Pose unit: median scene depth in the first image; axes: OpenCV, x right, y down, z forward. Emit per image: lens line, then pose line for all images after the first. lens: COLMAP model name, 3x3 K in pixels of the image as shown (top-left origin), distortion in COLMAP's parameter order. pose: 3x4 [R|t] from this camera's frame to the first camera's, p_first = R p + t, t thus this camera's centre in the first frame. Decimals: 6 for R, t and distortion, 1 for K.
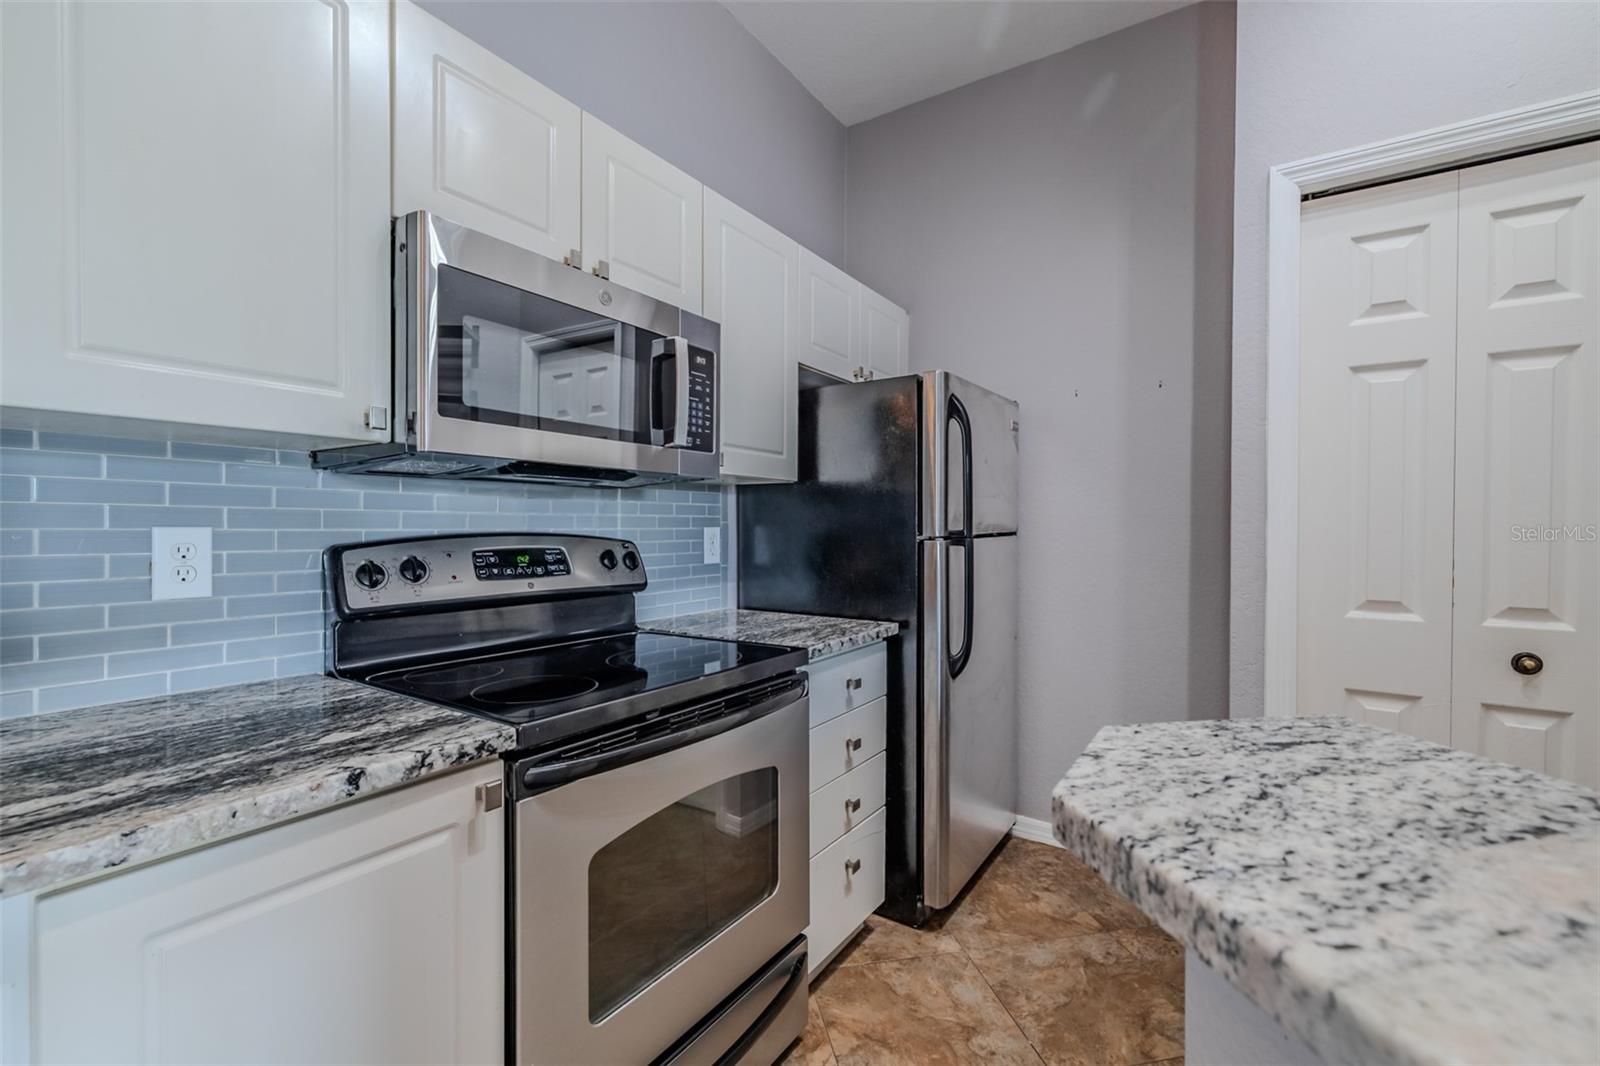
lens RADIAL K [[675.8, 0, 796.7], [0, 675.8, 526.9], [0, 0, 1]] dist [0.001041, 0.000424]
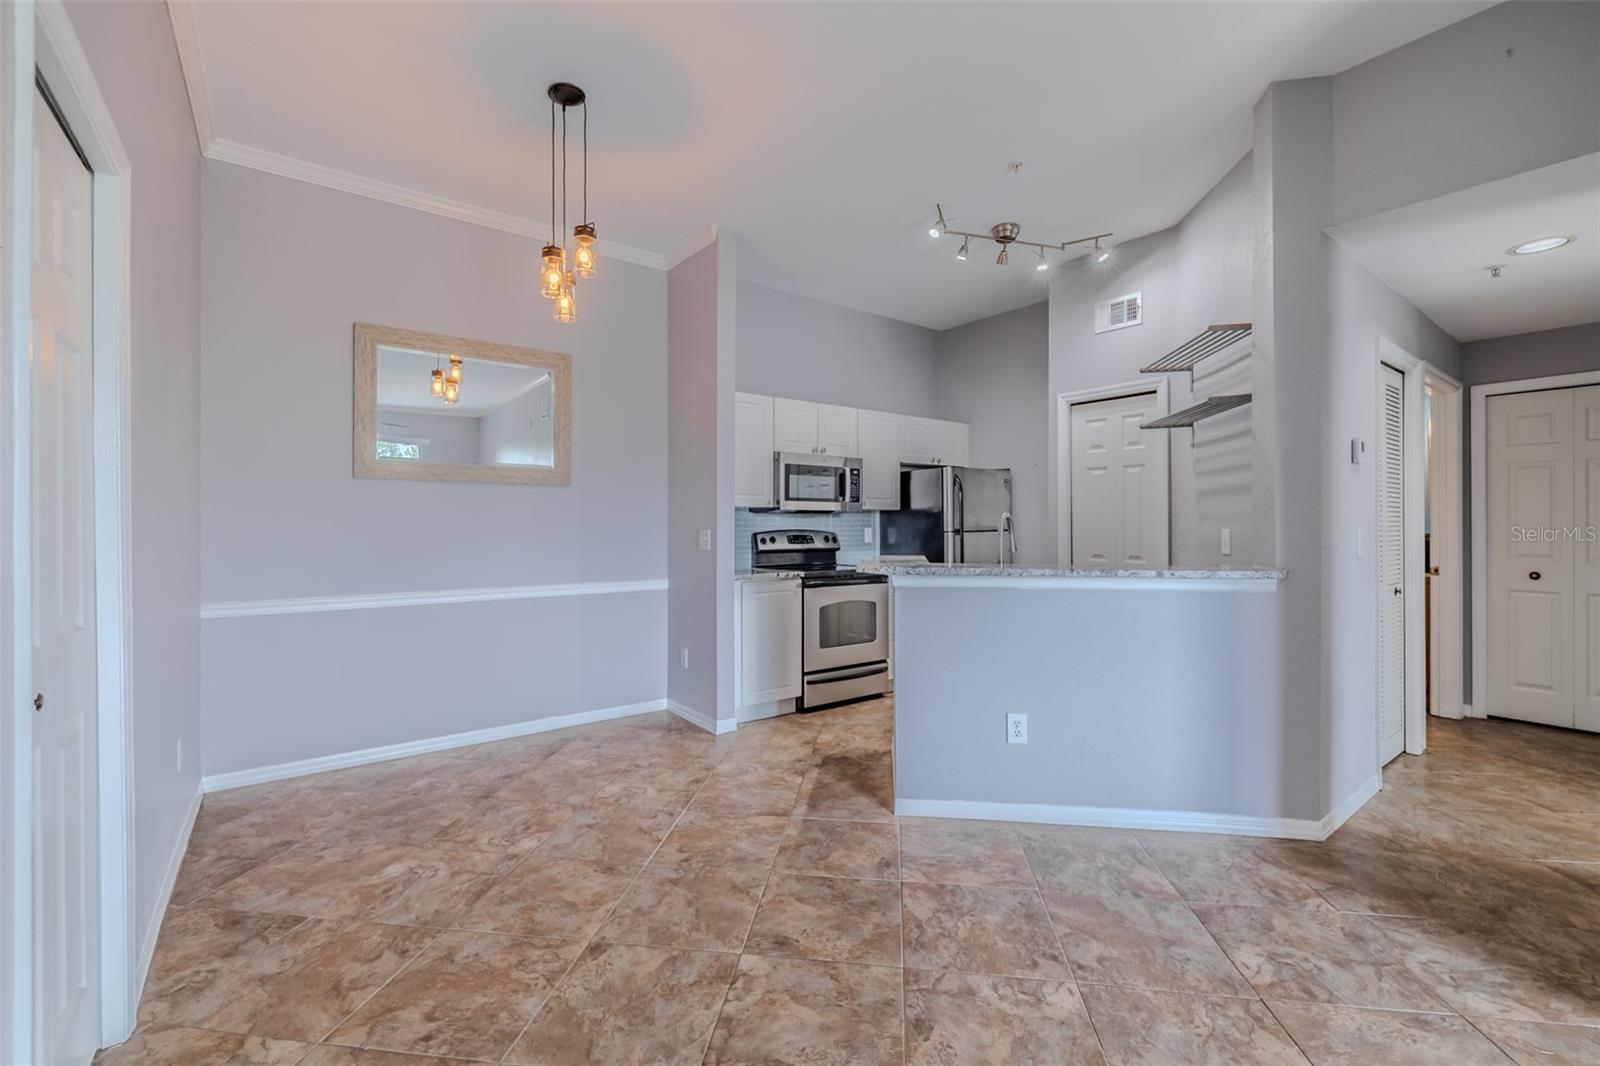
lens RADIAL K [[675.8, 0, 796.7], [0, 675.8, 526.9], [0, 0, 1]] dist [0.001041, 0.000424]
pose [[0.942970, -0.004282, -0.332852, 0.611409], [0.003736, 0.999990, -0.002279, 0.002508], [0.332858, 0.000905, 0.942976, -1.918789]]
